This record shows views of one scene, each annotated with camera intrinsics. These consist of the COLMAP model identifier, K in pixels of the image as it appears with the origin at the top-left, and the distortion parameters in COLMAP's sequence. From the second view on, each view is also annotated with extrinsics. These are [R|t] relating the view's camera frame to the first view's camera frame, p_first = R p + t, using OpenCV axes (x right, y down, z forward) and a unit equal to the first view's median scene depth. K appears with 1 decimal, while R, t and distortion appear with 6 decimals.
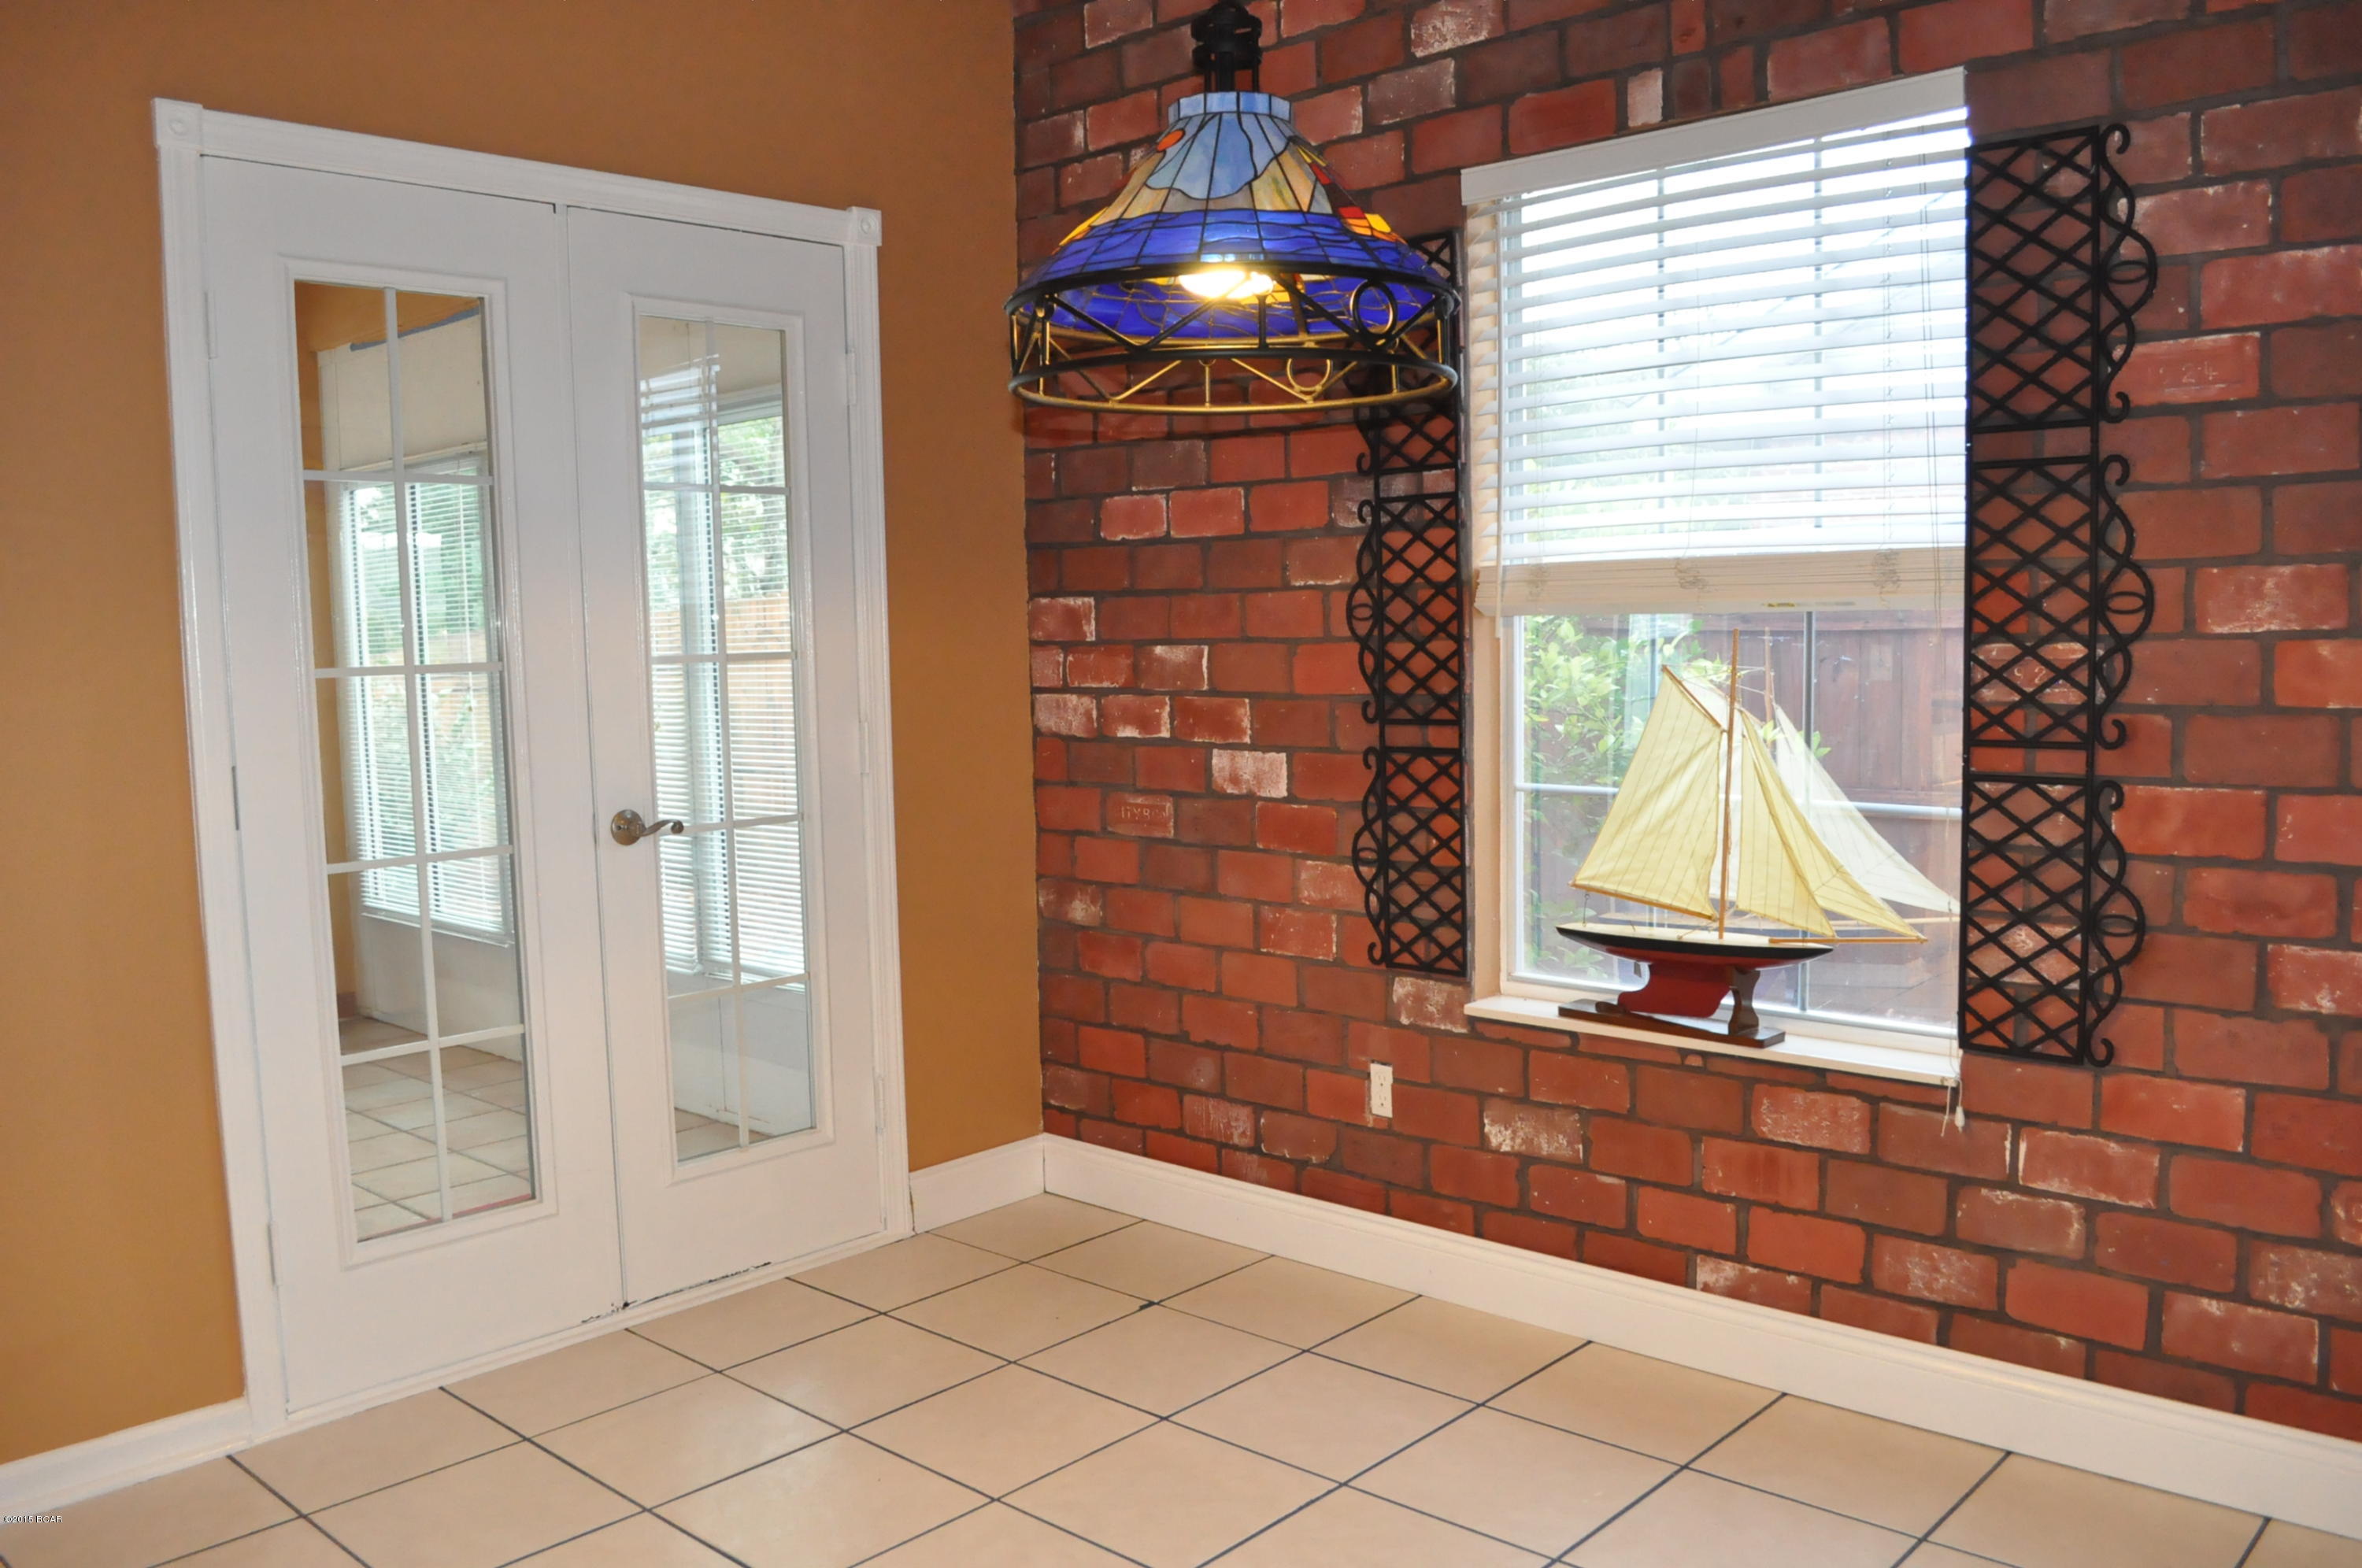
lens RADIAL K [[1861.0, 0, 1180.4], [0, 1861.0, 799.8], [0, 0, 1]] dist [-0.084549, 0.014618]
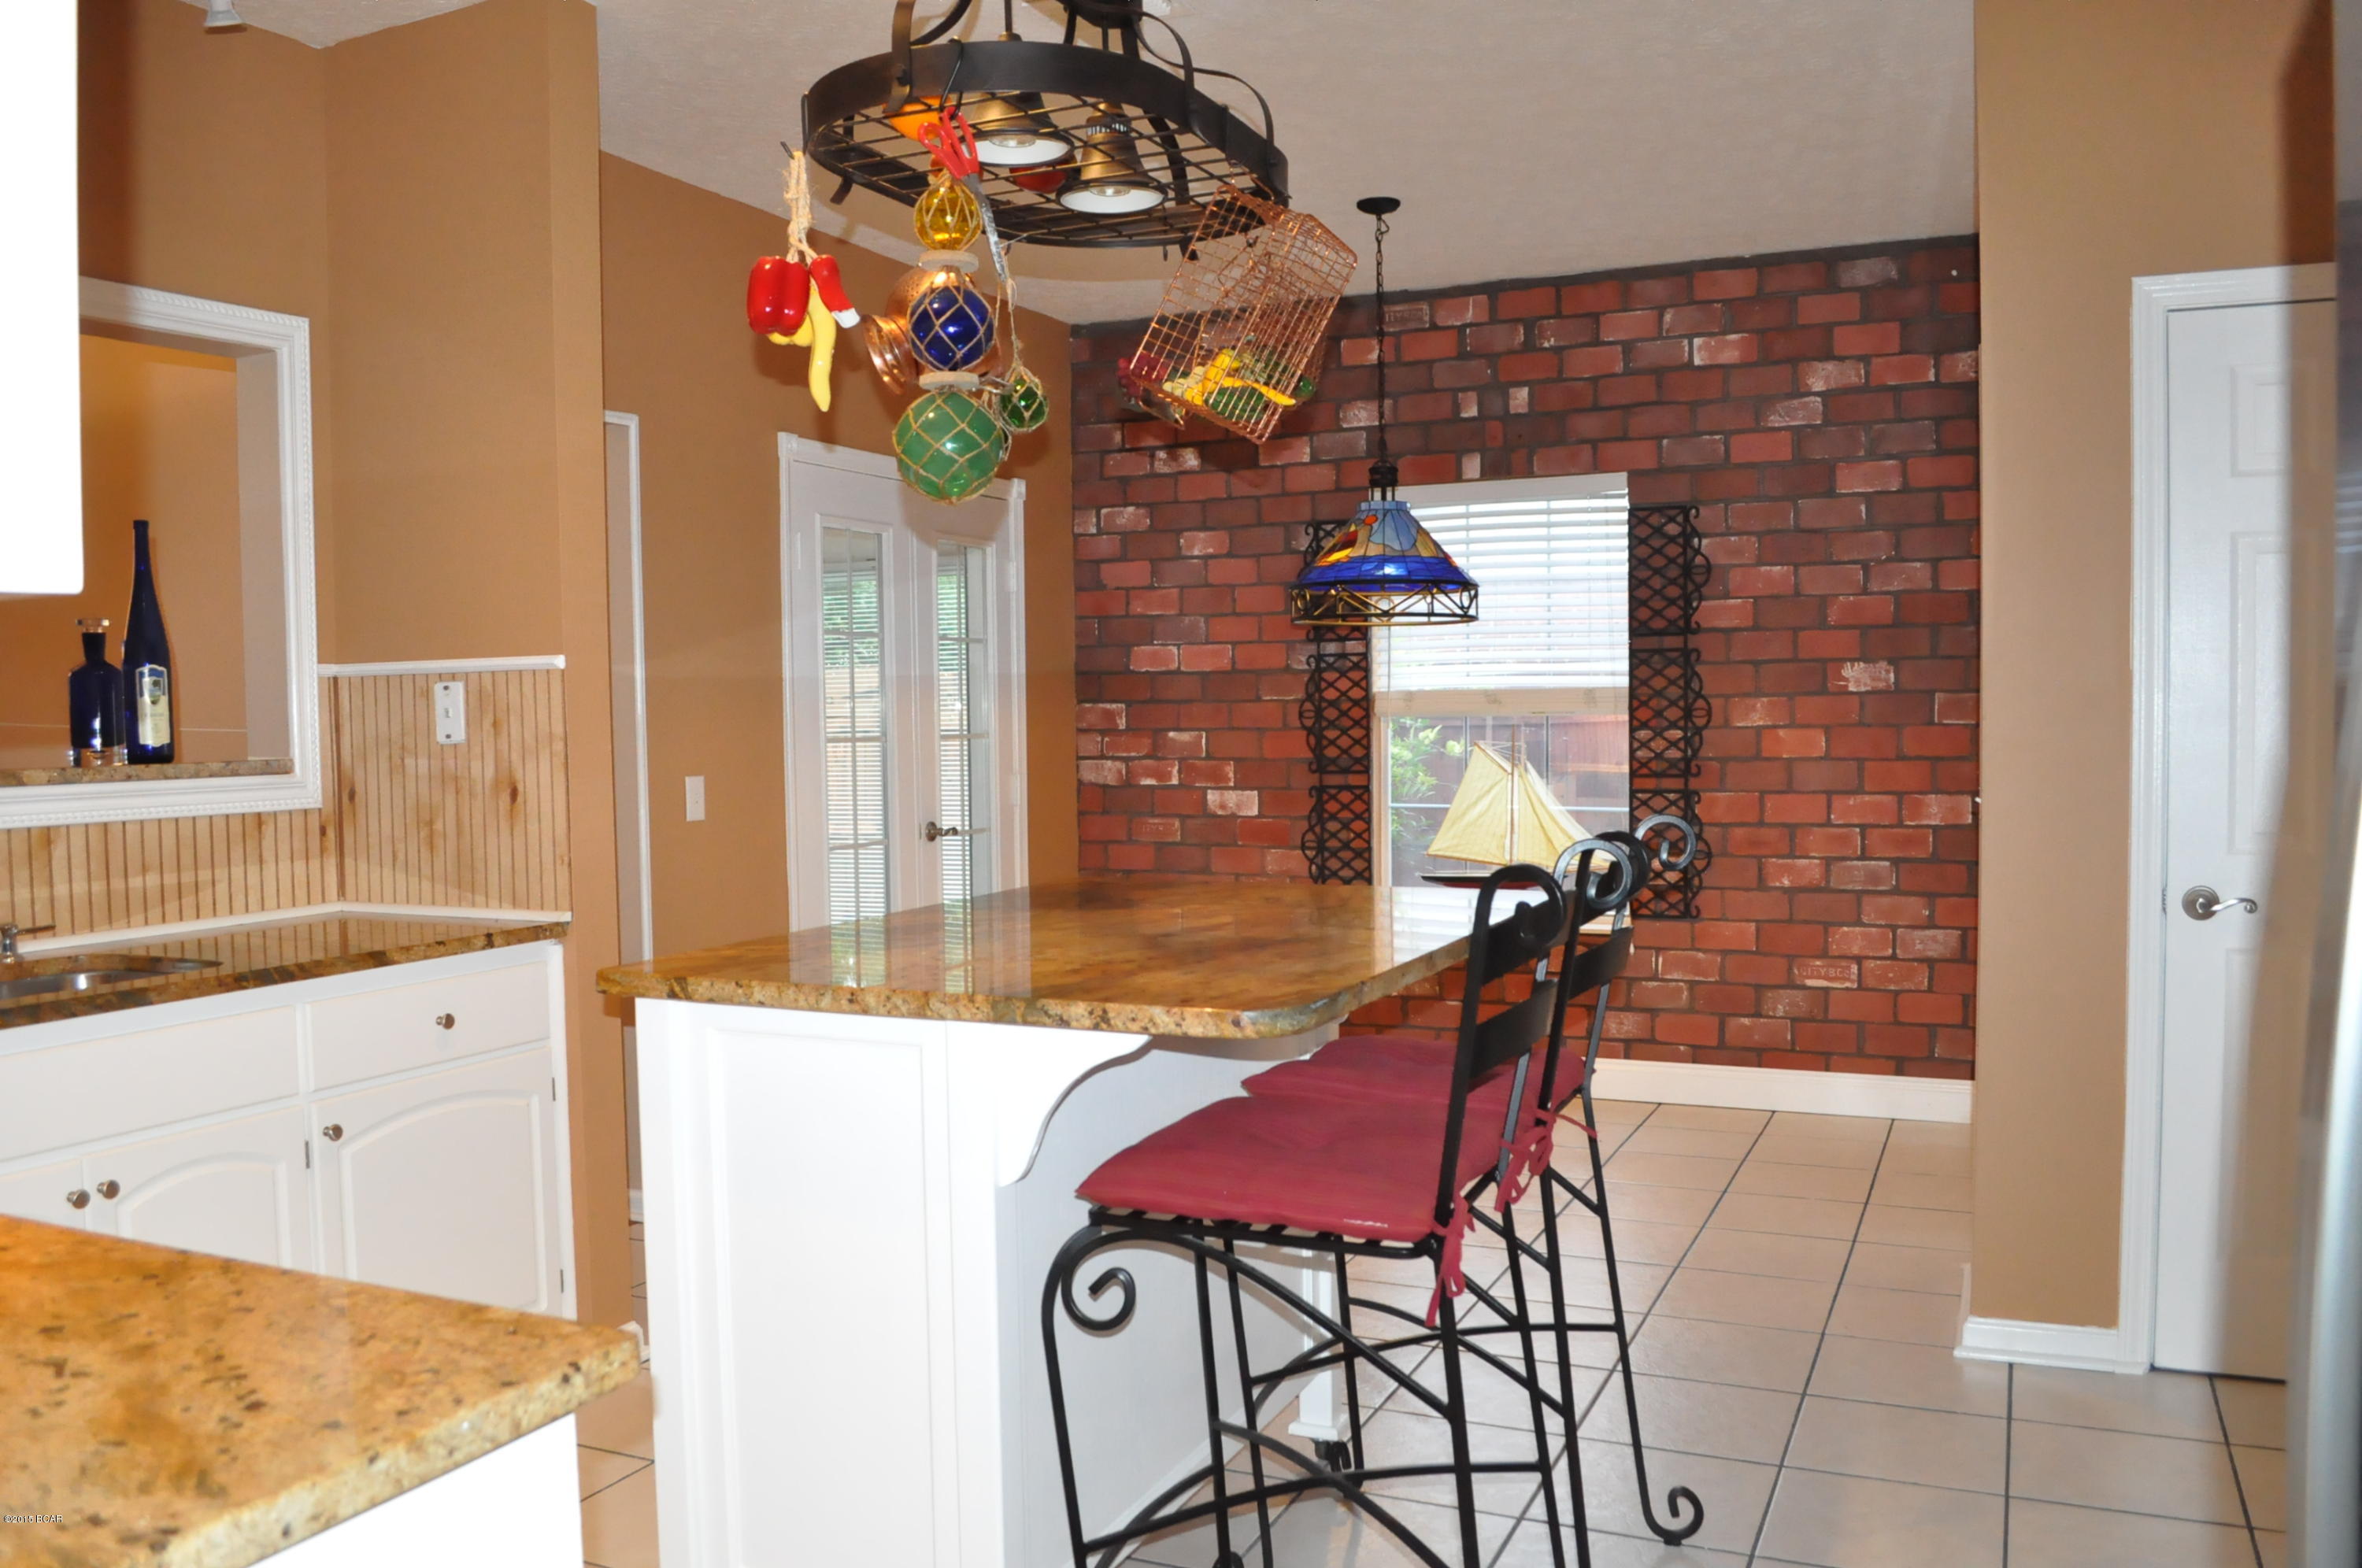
lens RADIAL K [[1861.0, 0, 1180.4], [0, 1861.0, 799.8], [0, 0, 1]] dist [-0.084549, 0.014618]
pose [[0.951839, -0.004734, 0.306563, -0.767486], [0.020818, 0.998571, -0.049218, 0.095894], [-0.305892, 0.053229, 0.950577, -0.946302]]
